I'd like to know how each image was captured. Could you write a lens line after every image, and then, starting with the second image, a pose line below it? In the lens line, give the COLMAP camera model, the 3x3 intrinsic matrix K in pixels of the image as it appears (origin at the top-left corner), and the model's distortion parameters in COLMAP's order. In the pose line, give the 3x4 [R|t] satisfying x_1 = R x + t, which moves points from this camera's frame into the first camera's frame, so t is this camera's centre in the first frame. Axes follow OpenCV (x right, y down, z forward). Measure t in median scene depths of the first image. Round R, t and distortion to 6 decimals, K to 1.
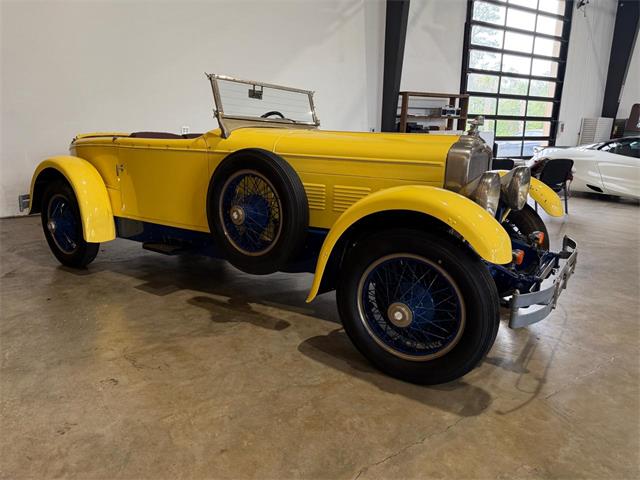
lens RADIAL K [[445.1, 0, 317.3], [0, 445.1, 240.9], [0, 0, 1]] dist [0.003747, -0.006168]
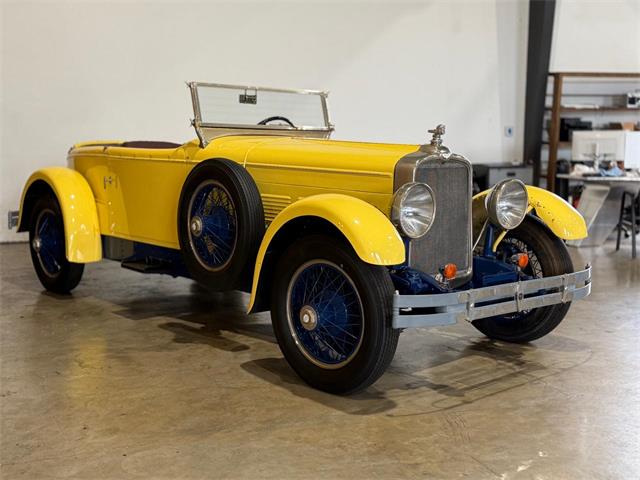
lens RADIAL K [[796.8, 0, 330.6], [0, 796.8, 238.9], [0, 0, 1]] dist [0.031699, 0.022432]
pose [[0.972174, 0.022591, -0.233169, 0.418091], [-0.046661, 0.994069, -0.098236, 0.103330], [0.229567, 0.106383, 0.967462, -0.500797]]
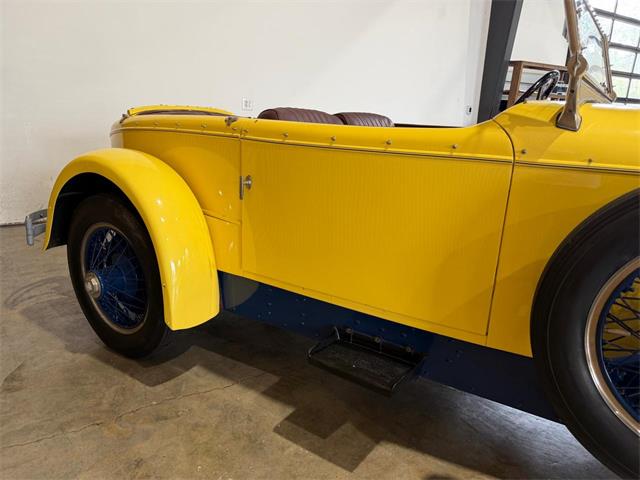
lens RADIAL K [[452.5, 0, 320.0], [0, 452.5, 240.0], [0, 0, 1]] dist [0.005670, -0.001599]
pose [[0.999695, 0.022273, 0.010652, -0.405226], [-0.022687, 0.998926, 0.040410, -0.135886], [-0.009740, -0.040639, 0.999126, 0.564132]]
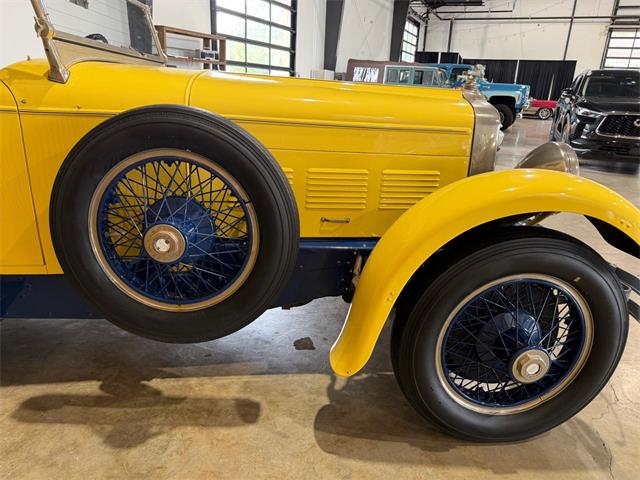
lens RADIAL K [[455.0, 0, 320.0], [0, 455.0, 240.0], [0, 0, 1]] dist [-0.012895, -0.005021]
pose [[0.805990, -0.162798, 0.569103, -0.270198], [0.103455, 0.985380, 0.135360, -0.092758], [-0.582819, -0.050222, 0.811049, 0.402253]]
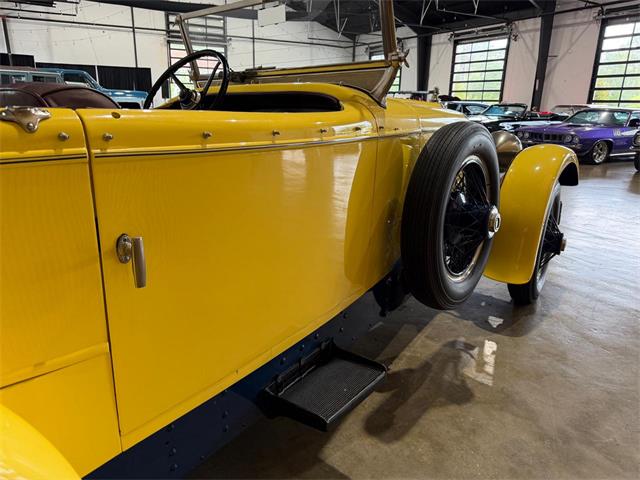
lens RADIAL K [[464.0, 0, 303.3], [0, 464.0, 235.2], [0, 0, 1]] dist [0.000912, -0.003431]
pose [[0.051679, -0.270025, 0.961466, -0.734942], [0.210351, 0.944096, 0.253840, -0.235288], [-0.976259, 0.189127, 0.105590, 0.998047]]
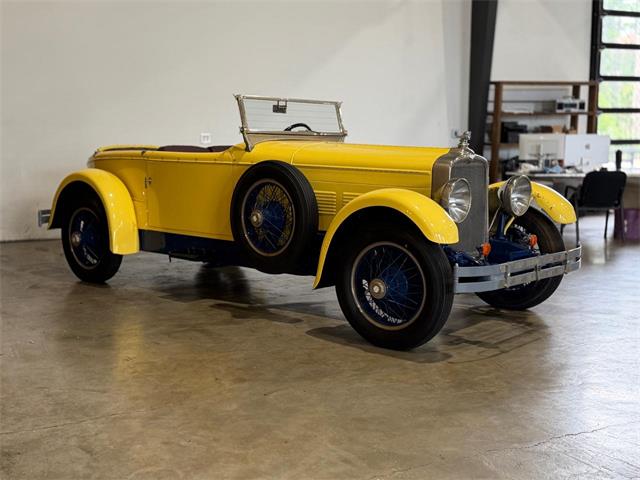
lens RADIAL K [[792.8, 0, 320.0], [0, 792.8, 240.0], [0, 0, 1]] dist [0.012413, 0.031105]
pose [[0.992261, 0.004189, -0.124099, 0.191413], [-0.016738, 0.994822, -0.100247, 0.162919], [0.123037, 0.101548, 0.987193, -0.806652]]
